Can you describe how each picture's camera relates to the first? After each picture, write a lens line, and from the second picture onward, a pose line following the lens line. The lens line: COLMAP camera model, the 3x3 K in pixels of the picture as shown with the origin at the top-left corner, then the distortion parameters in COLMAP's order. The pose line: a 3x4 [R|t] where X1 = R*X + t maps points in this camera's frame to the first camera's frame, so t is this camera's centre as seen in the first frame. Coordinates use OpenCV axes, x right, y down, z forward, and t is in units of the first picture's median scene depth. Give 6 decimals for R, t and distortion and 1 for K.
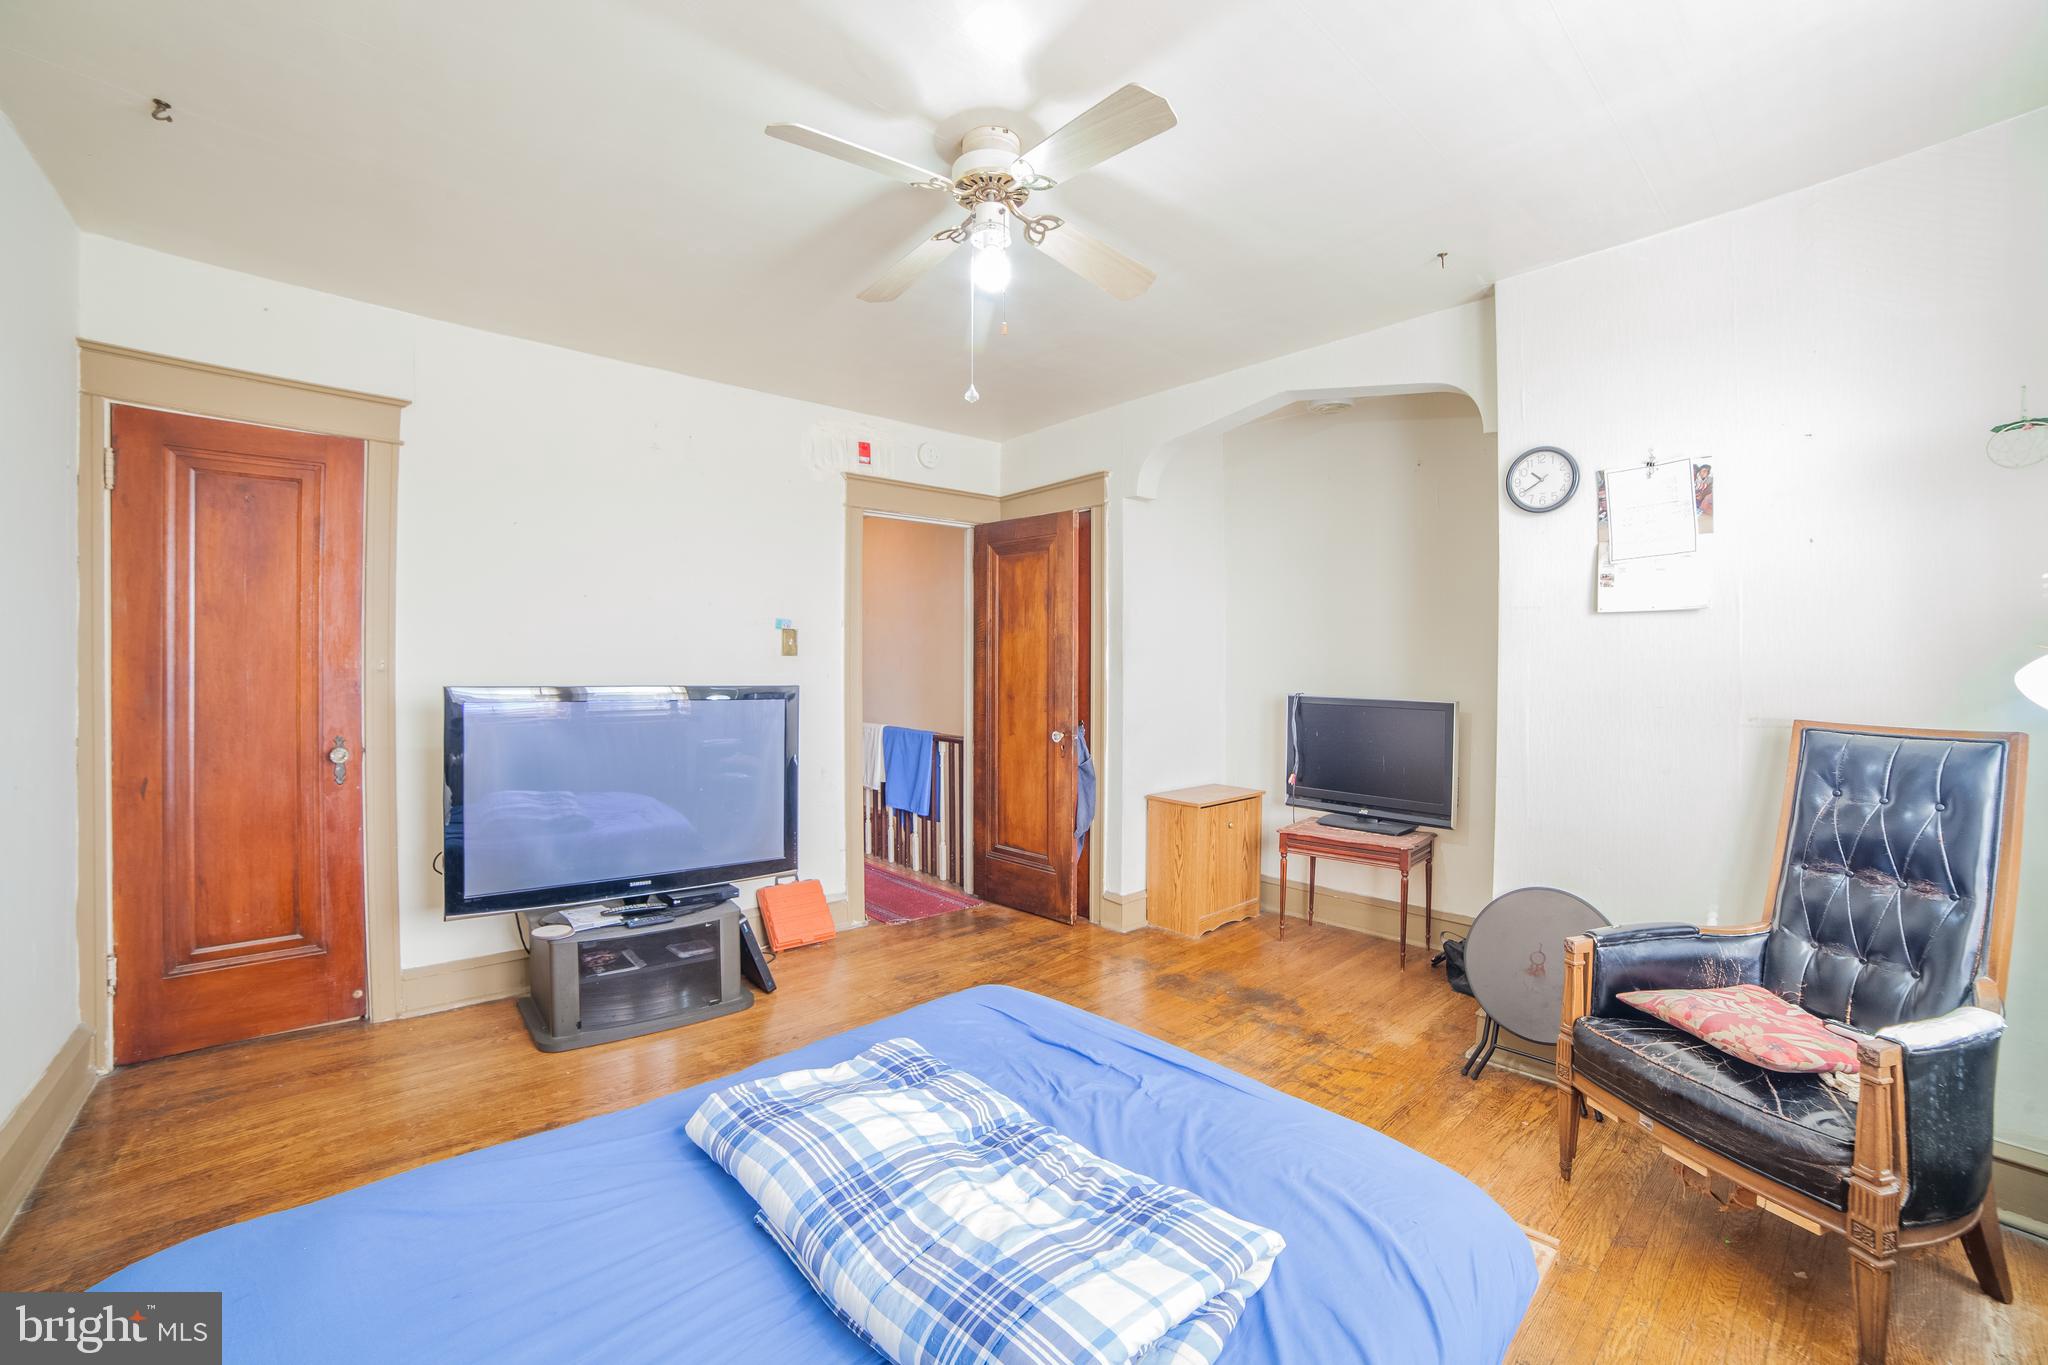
lens RADIAL K [[838.1, 0, 1019.5], [0, 838.1, 667.7], [0, 0, 1]] dist [-0.107079, 0.038121]
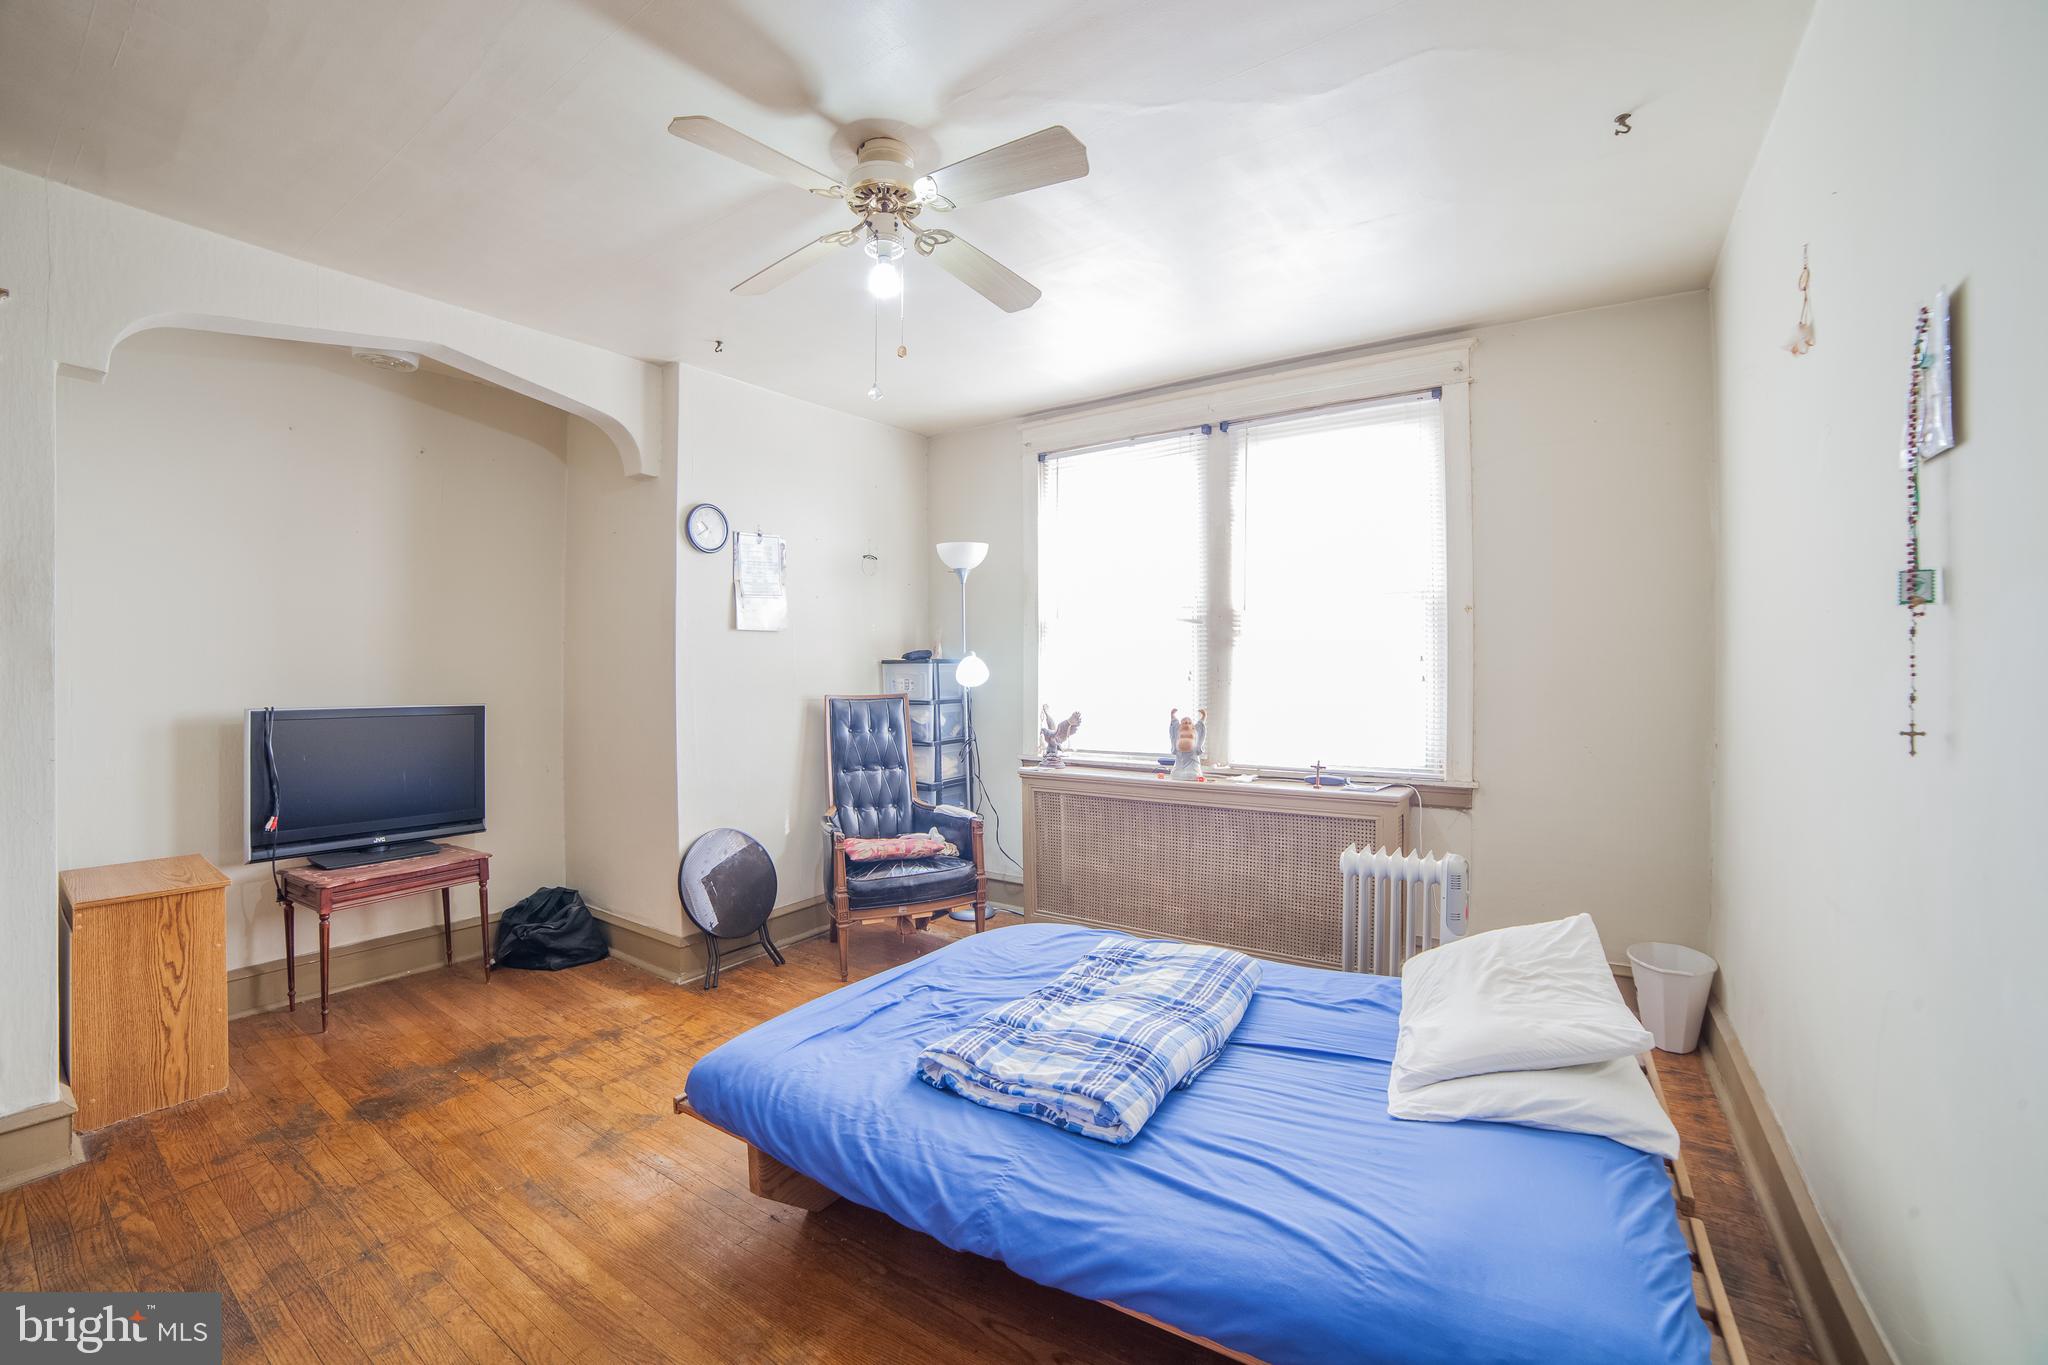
lens RADIAL K [[838.1, 0, 1019.5], [0, 838.1, 667.7], [0, 0, 1]] dist [-0.107079, 0.038121]
pose [[-0.242666, -0.003105, 0.970105, -0.714788], [0.010393, 0.999929, 0.005800, -0.001678], [-0.970054, 0.011490, -0.242616, 0.727264]]
